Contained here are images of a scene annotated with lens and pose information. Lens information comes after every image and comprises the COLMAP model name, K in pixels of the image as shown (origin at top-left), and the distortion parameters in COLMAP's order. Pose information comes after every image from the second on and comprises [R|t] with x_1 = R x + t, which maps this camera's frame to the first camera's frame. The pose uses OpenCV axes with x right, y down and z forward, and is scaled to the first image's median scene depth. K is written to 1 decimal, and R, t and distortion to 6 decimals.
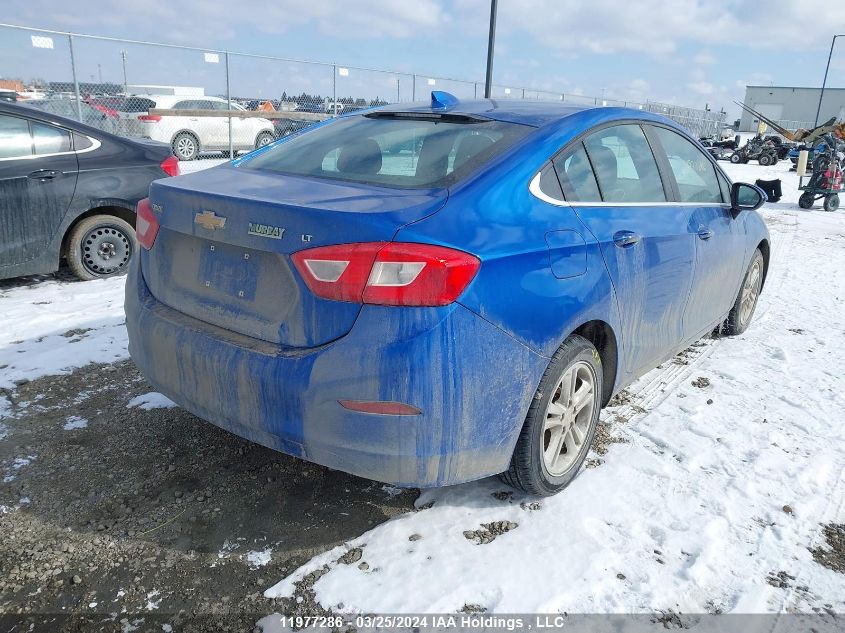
lens RADIAL K [[677.6, 0, 422.5], [0, 677.6, 316.5], [0, 0, 1]] dist [0.010653, 0.001240]
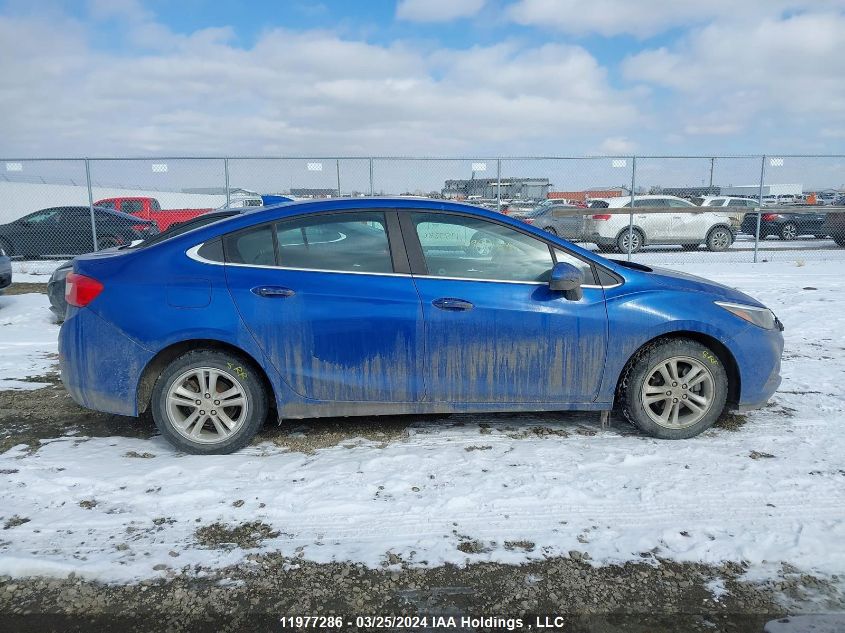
lens RADIAL K [[677.6, 0, 422.5], [0, 677.6, 316.5], [0, 0, 1]] dist [0.010653, 0.001240]
pose [[0.661497, 0.078649, -0.745812, 1.696918], [-0.181270, 0.981766, -0.057246, -0.044923], [0.727711, 0.173061, 0.663692, 0.333983]]
